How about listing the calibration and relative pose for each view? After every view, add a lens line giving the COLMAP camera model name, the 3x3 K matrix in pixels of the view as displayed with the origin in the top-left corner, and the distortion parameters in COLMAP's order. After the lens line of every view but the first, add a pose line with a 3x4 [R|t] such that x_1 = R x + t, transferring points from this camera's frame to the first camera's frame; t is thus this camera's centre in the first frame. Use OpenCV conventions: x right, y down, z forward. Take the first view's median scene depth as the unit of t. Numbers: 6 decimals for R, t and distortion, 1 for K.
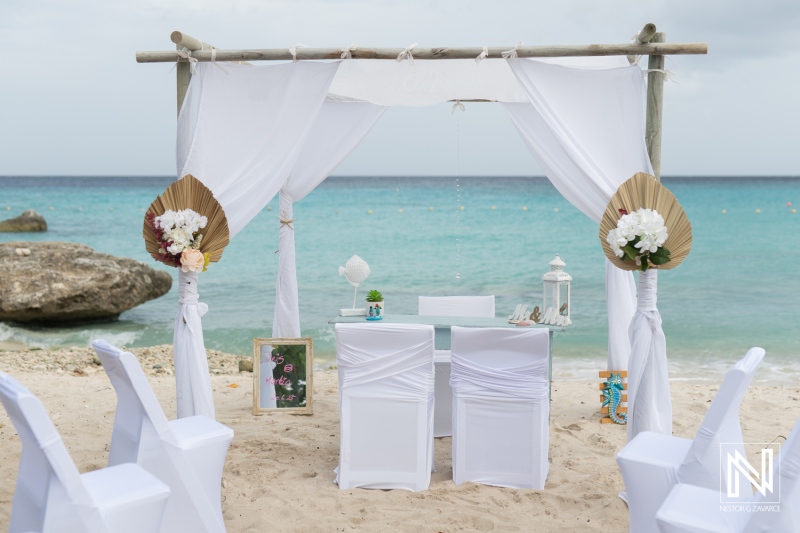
lens RADIAL K [[1127.9, 0, 400.0], [0, 1127.9, 266.5], [0, 0, 1]] dist [0.014368, 0.053716]
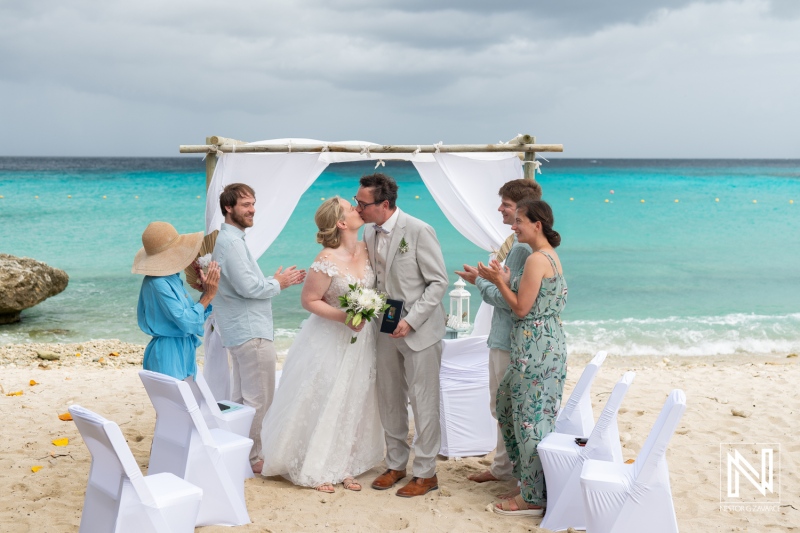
lens RADIAL K [[1151.9, 0, 400.0], [0, 1151.9, 266.5], [0, 0, 1]] dist [0.013410, 0.019687]
pose [[0.991692, -0.007435, 0.128420, -0.141859], [0.005679, 0.999885, 0.014040, -0.053015], [-0.128509, -0.013194, 0.991621, -0.500798]]
